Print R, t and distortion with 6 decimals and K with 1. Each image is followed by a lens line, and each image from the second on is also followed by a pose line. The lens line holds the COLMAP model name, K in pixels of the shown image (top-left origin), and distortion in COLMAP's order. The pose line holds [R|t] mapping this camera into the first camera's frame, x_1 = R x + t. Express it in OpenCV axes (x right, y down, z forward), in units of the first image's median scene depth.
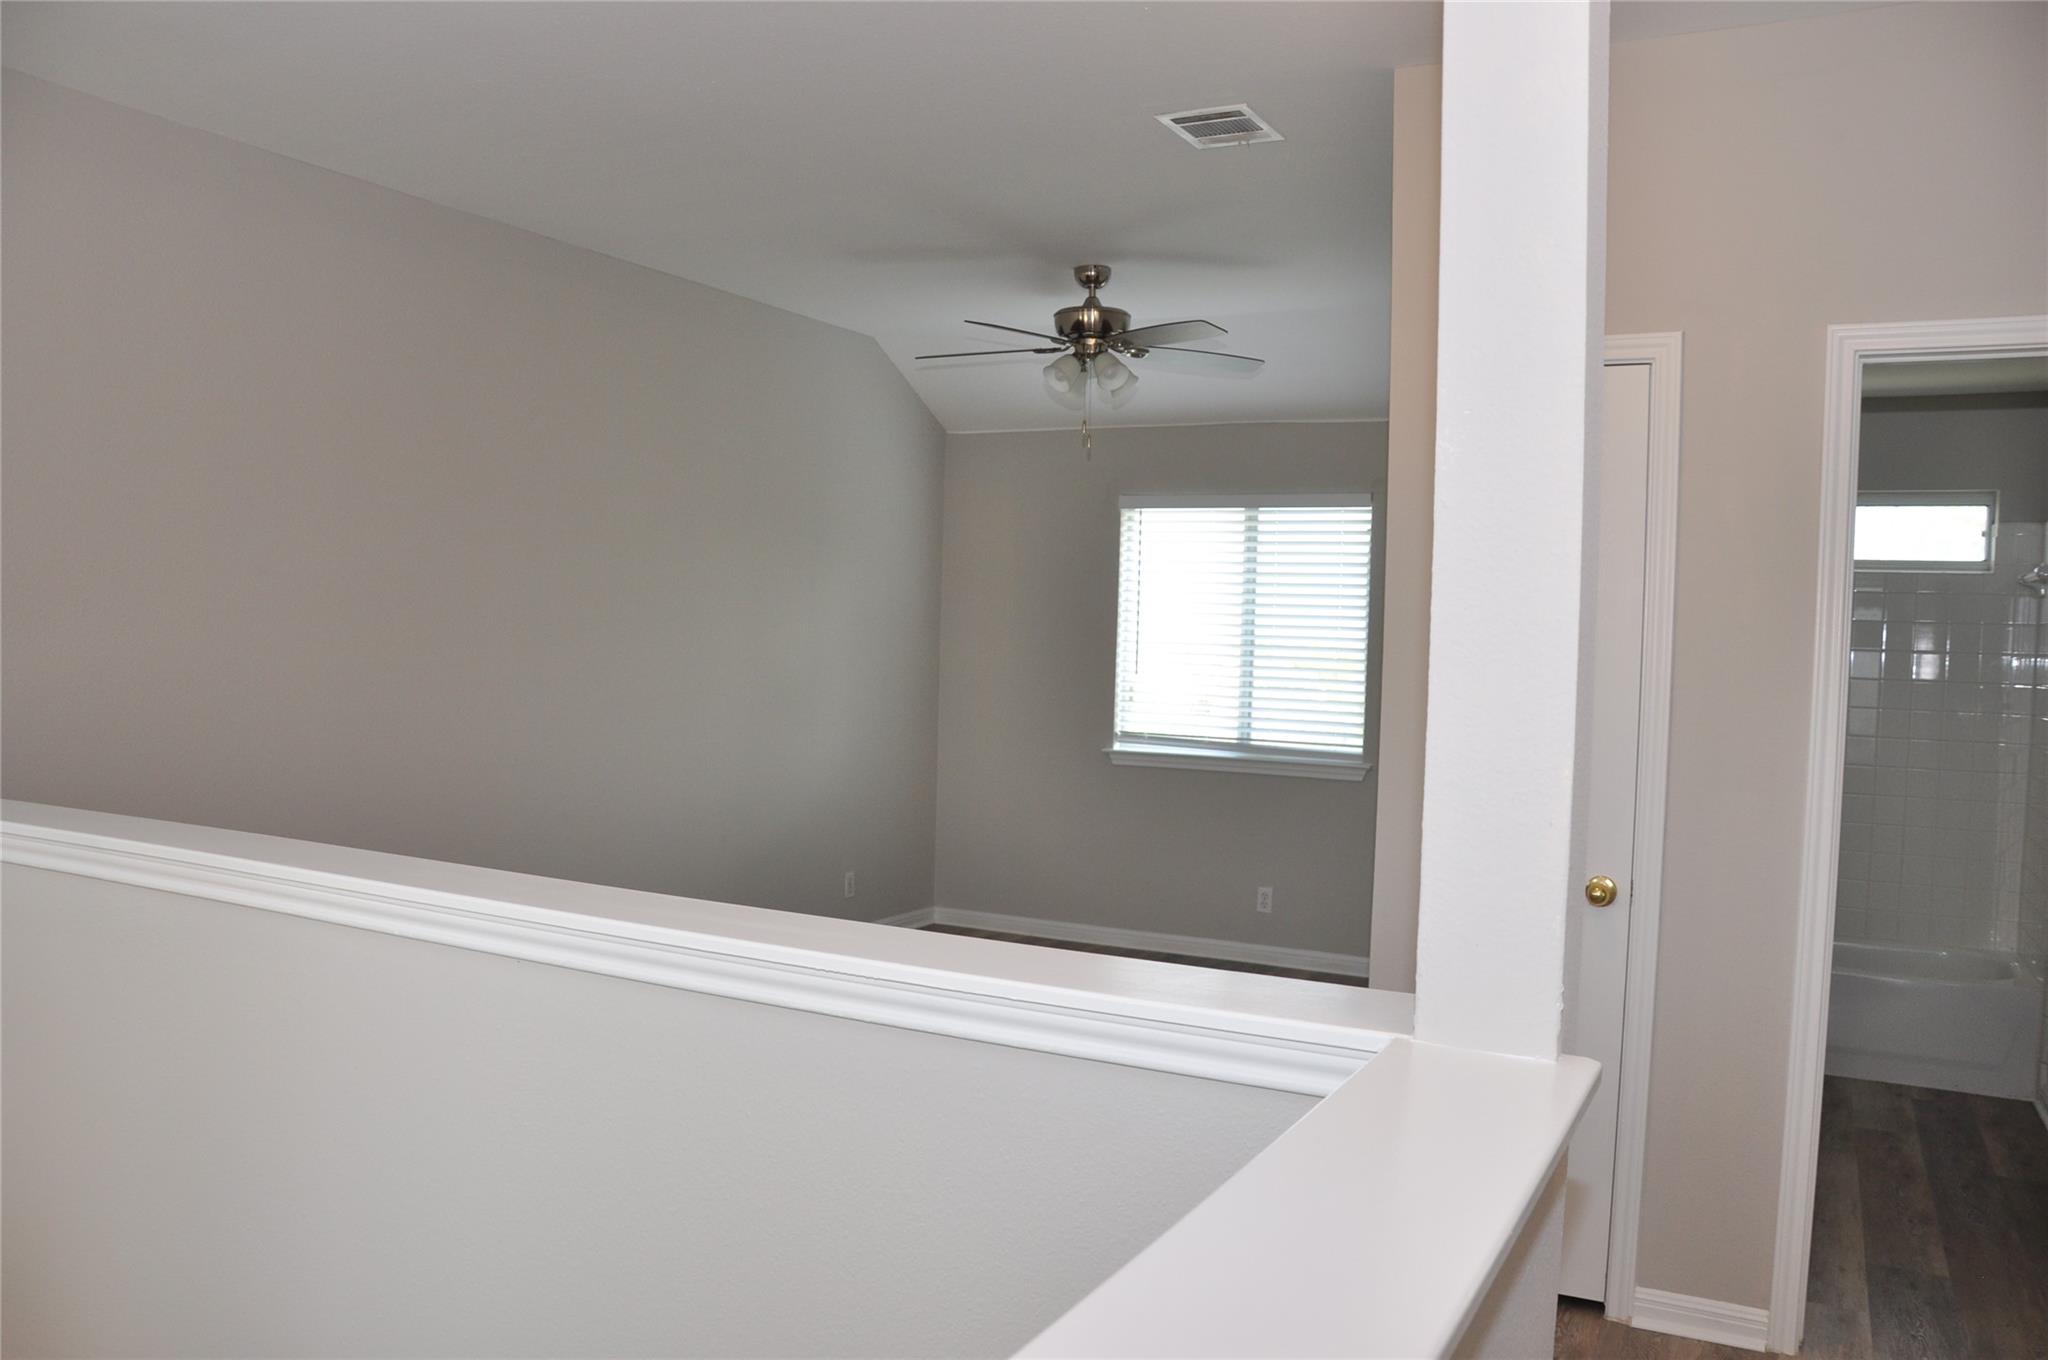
lens RADIAL K [[1609.6, 0, 1014.6], [0, 1609.6, 671.5], [0, 0, 1]] dist [-0.085457, 0.097102]
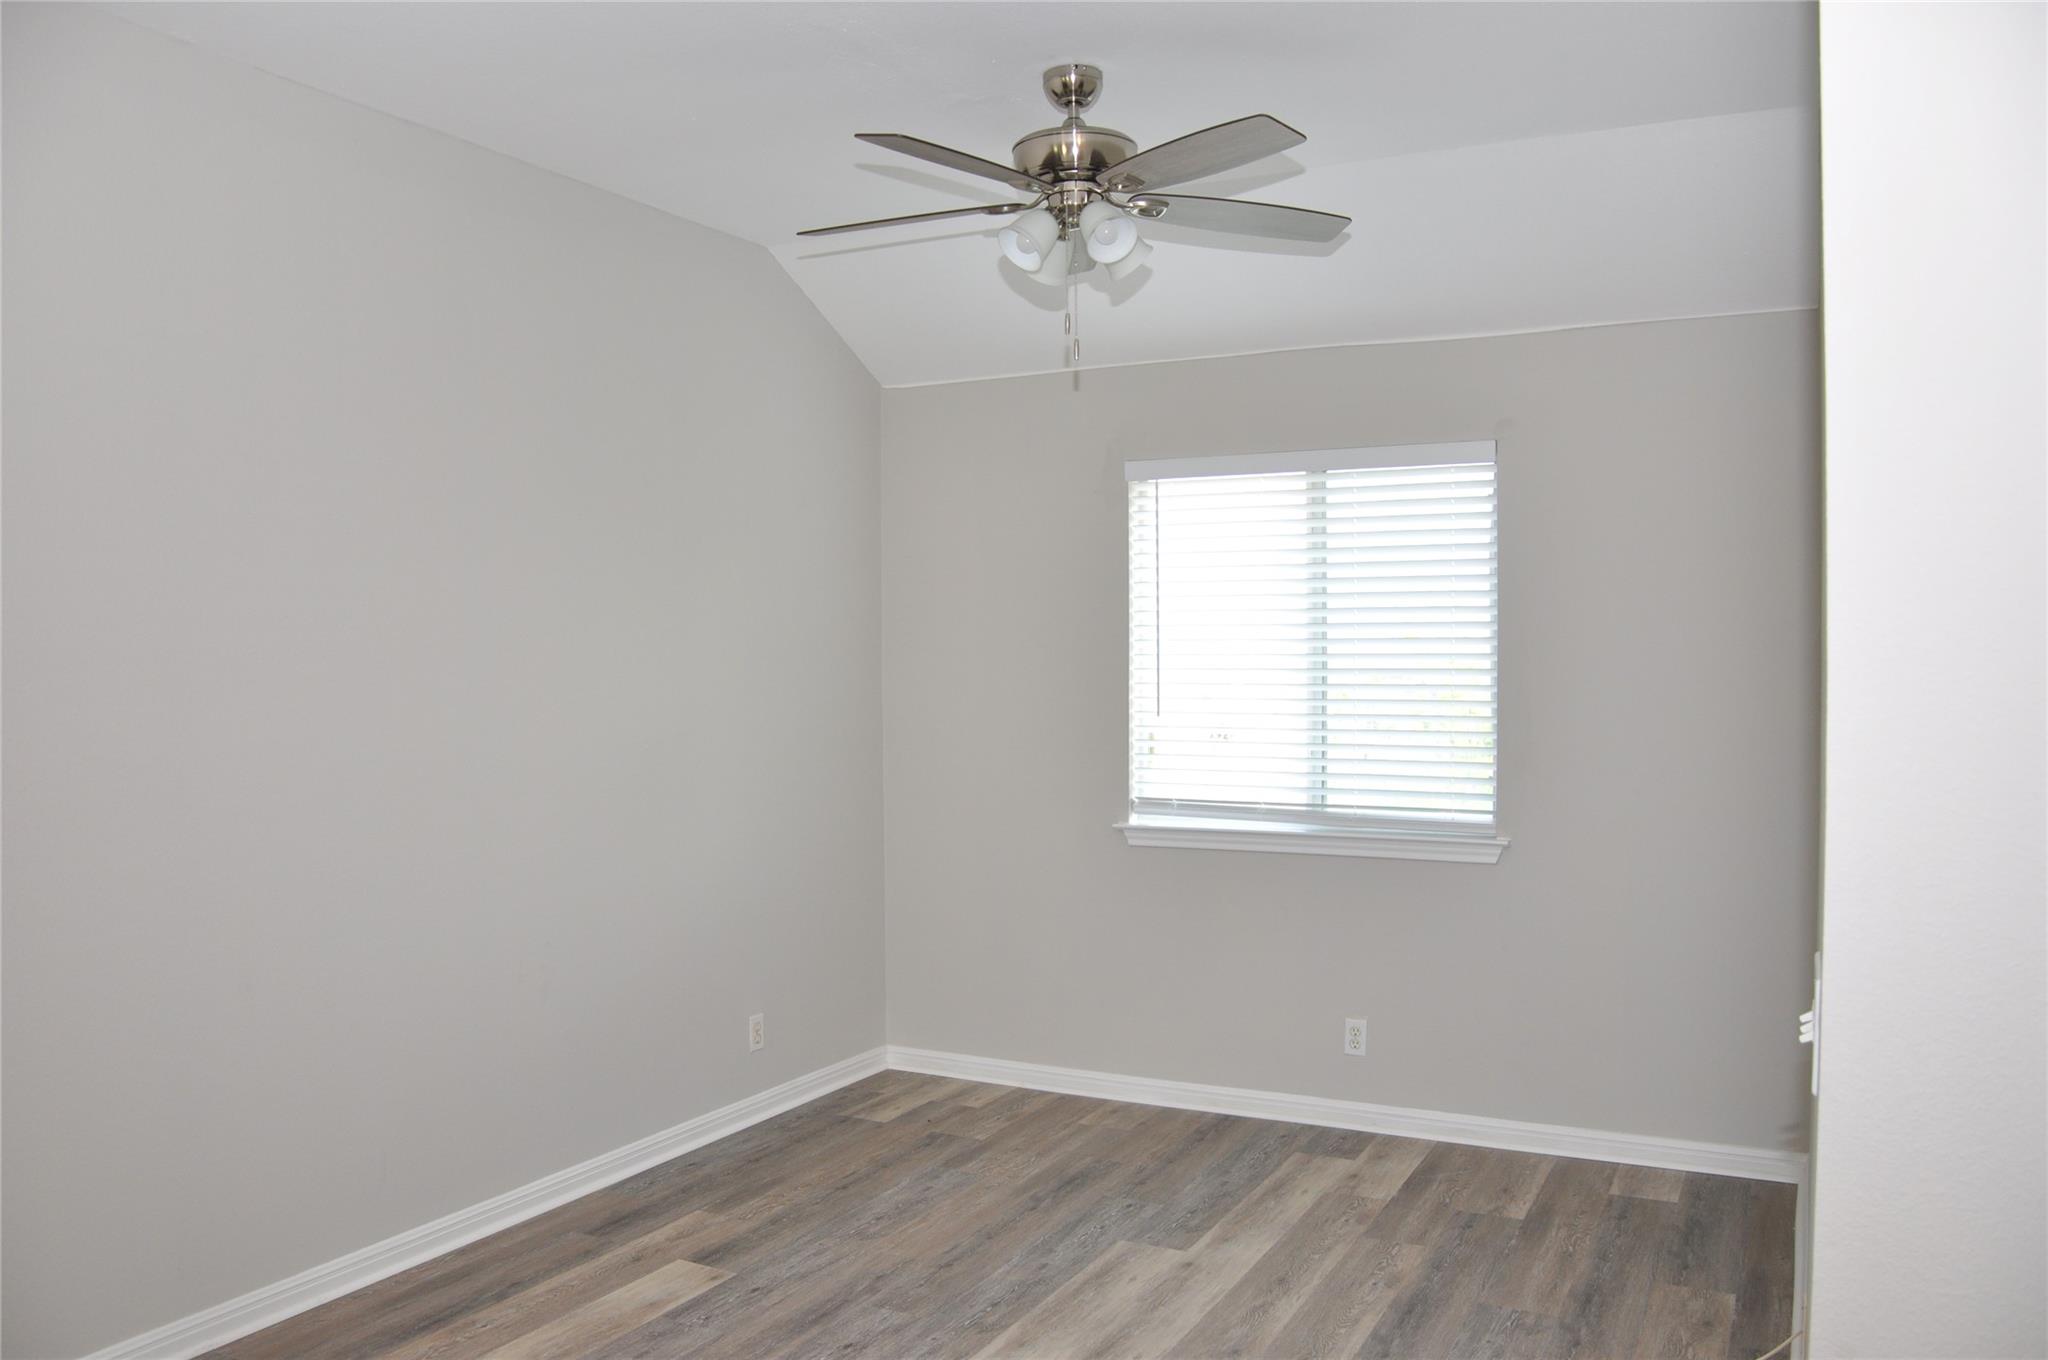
lens RADIAL K [[1609.6, 0, 1031.6], [0, 1609.6, 678.8], [0, 0, 1]] dist [-0.085457, 0.097102]
pose [[0.999409, -0.033345, 0.008348, 0.015741], [0.033417, 0.999405, -0.008561, -0.010433], [-0.008058, 0.008835, 0.999929, 0.308701]]
